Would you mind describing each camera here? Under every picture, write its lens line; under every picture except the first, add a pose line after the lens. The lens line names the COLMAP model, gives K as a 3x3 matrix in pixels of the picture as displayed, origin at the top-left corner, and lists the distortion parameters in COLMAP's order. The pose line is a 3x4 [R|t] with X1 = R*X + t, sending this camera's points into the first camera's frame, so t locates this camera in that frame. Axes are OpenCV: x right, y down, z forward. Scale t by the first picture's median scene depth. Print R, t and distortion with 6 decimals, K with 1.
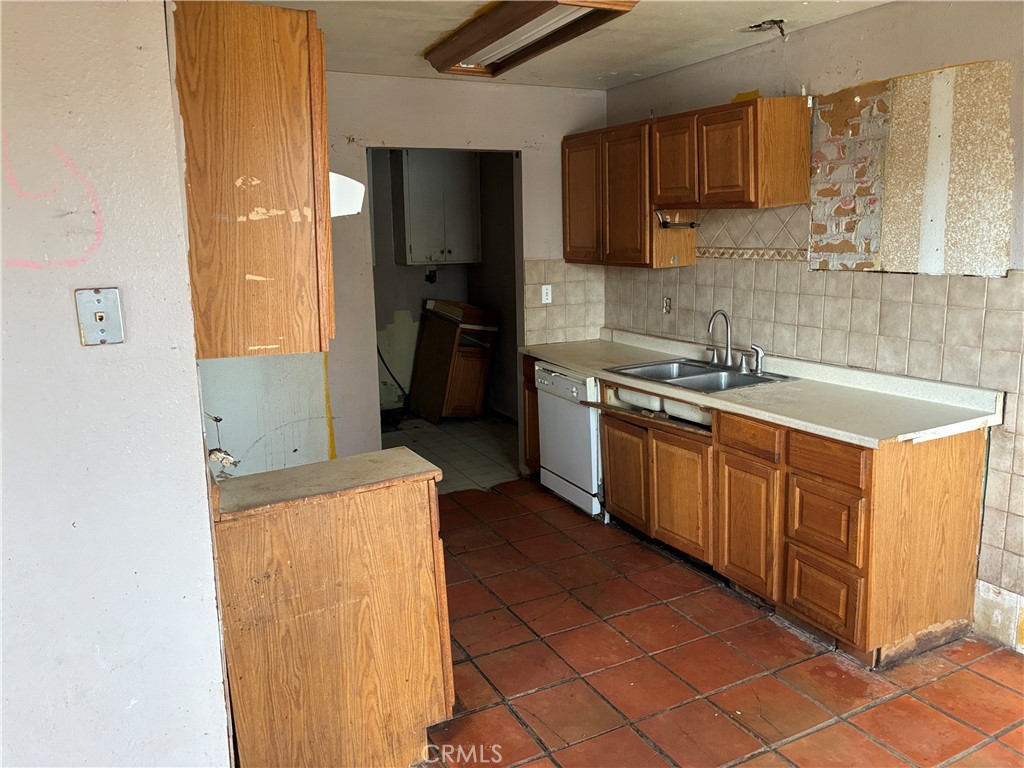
lens RADIAL K [[766.4, 0, 513.9], [0, 766.4, 380.5], [0, 0, 1]] dist [0.053117, -0.077325]
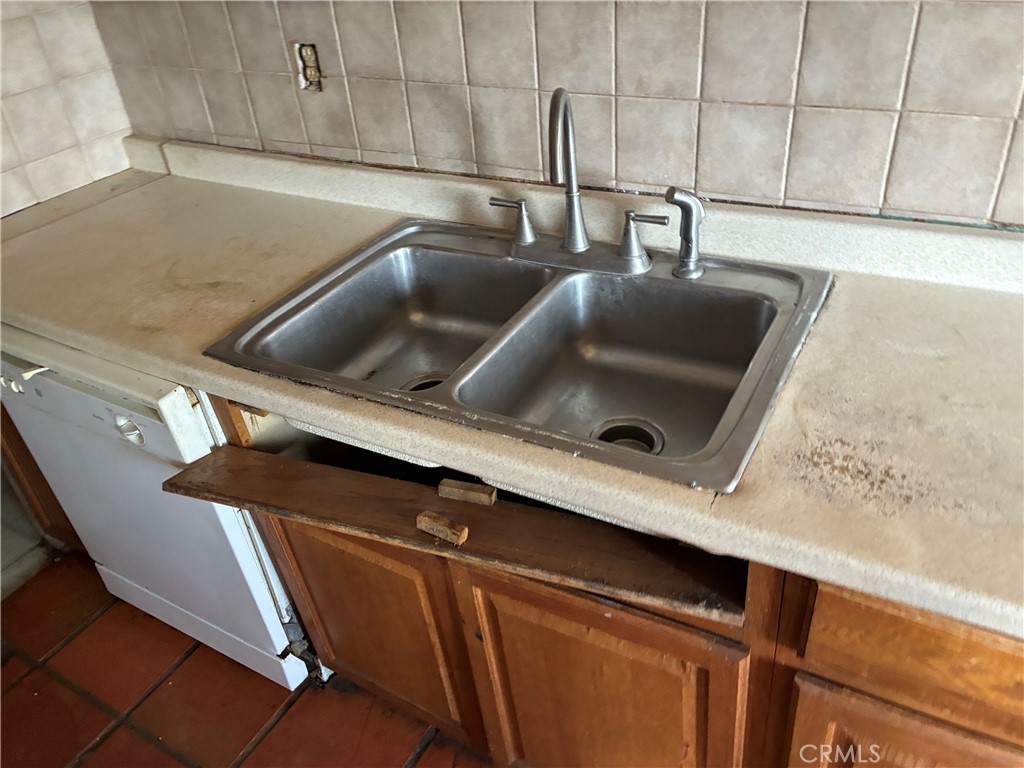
lens RADIAL K [[766.4, 0, 516.5], [0, 766.4, 358.5], [0, 0, 1]] dist [0.053117, -0.077325]
pose [[0.827139, -0.336918, 0.449808, 0.103384], [0.164052, 0.910264, 0.380140, -0.134375], [-0.537520, -0.240637, 0.808187, 0.889141]]
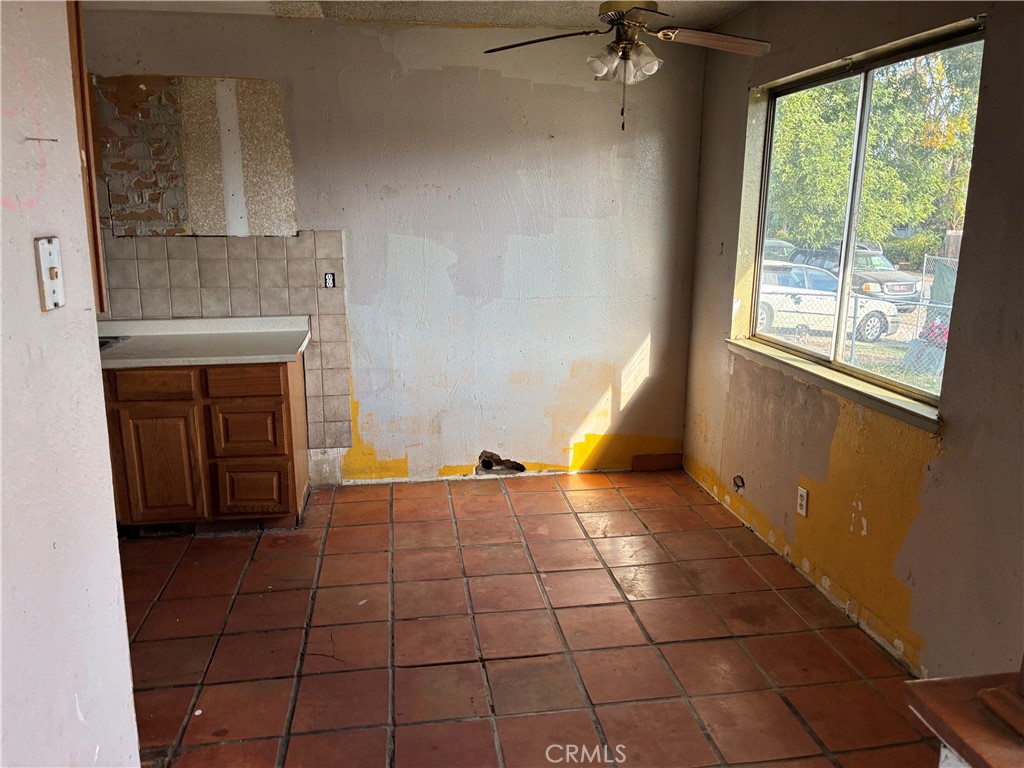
lens RADIAL K [[766.4, 0, 507.2], [0, 766.4, 379.8], [0, 0, 1]] dist [0.053117, -0.077325]
pose [[0.319300, -0.186647, 0.929091, -0.550386], [0.168819, 0.975933, 0.138040, -0.003179], [-0.932495, 0.112772, 0.343125, 0.144657]]
